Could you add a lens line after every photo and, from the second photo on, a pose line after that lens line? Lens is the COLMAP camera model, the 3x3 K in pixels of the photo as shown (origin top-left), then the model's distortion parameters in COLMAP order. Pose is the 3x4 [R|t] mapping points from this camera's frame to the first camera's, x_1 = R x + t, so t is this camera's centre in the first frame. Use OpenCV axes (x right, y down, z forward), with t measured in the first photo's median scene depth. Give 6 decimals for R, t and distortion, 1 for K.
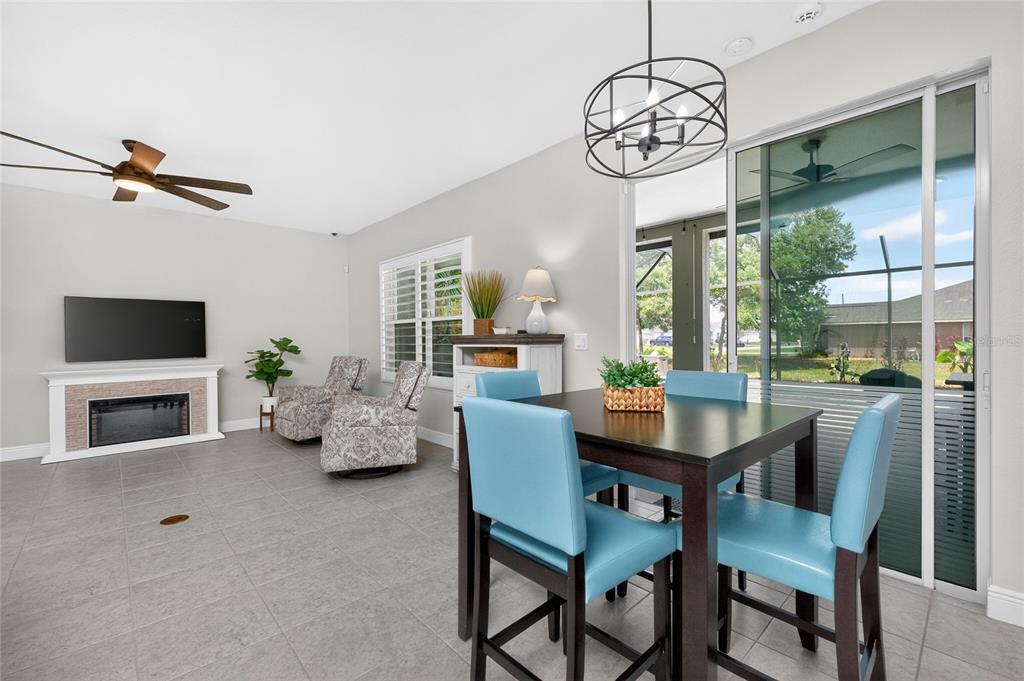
lens RADIAL K [[430.4, 0, 508.6], [0, 430.4, 343.1], [0, 0, 1]] dist [-0.000570, -0.000102]
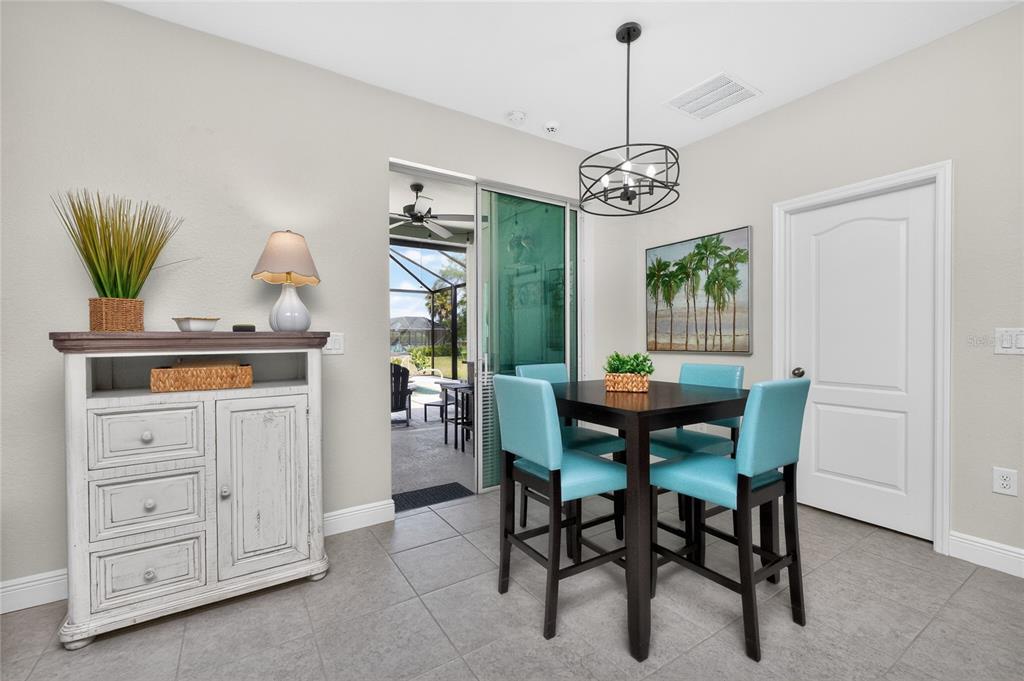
lens RADIAL K [[430.4, 0, 508.6], [0, 430.4, 343.1], [0, 0, 1]] dist [-0.000570, -0.000102]
pose [[0.179053, -0.002867, 0.983835, -0.405252], [0.016502, 0.999864, -0.000090, 0.000982], [-0.983701, 0.016252, 0.179076, 0.422269]]
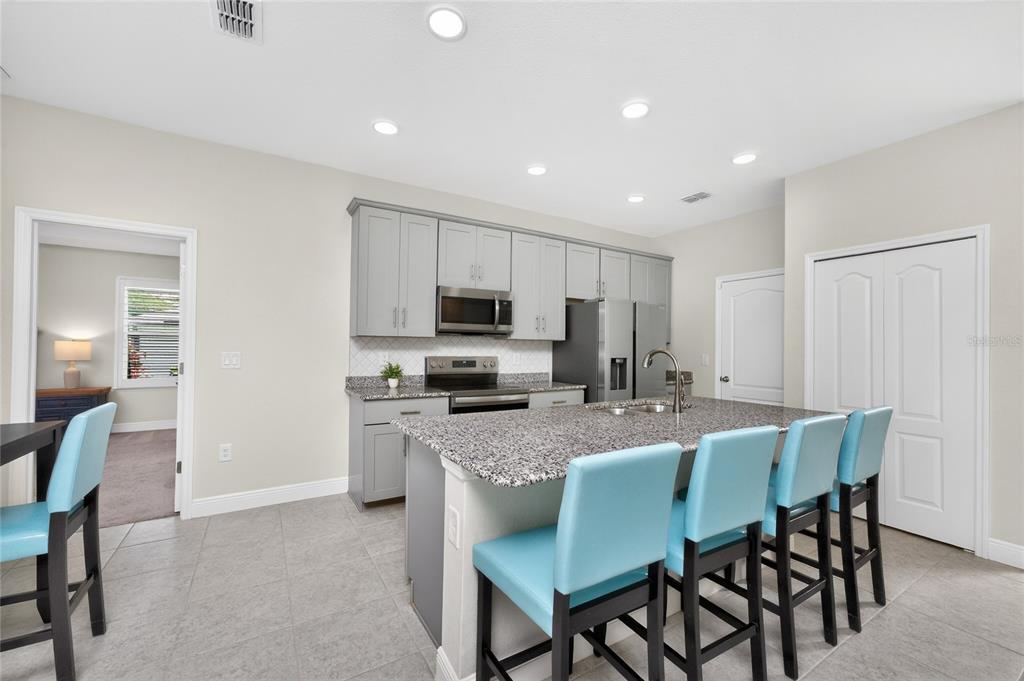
lens RADIAL K [[417.5, 0, 512.0], [0, 417.5, 340.5], [0, 0, 1]] dist [-0.044546, 0.027325]
pose [[-0.982169, 0.001195, 0.187998, -0.443330], [0.000367, 0.999990, -0.004436, -0.023370], [-0.188001, -0.004288, -0.982159, 0.557928]]
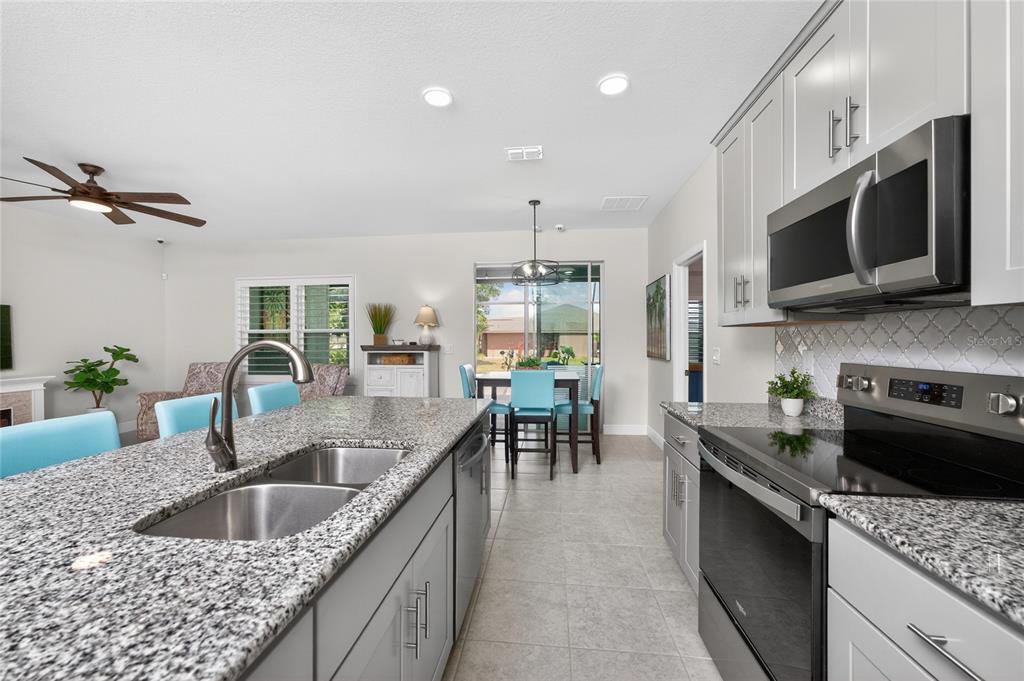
lens RADIAL K [[417.5, 0, 512.0], [0, 417.5, 340.5], [0, 0, 1]] dist [-0.044546, 0.027325]
pose [[0.753248, 0.006243, 0.657707, -0.591311], [0.002996, 0.999912, -0.012922, -0.011989], [-0.657730, 0.011704, 0.753163, -0.363553]]
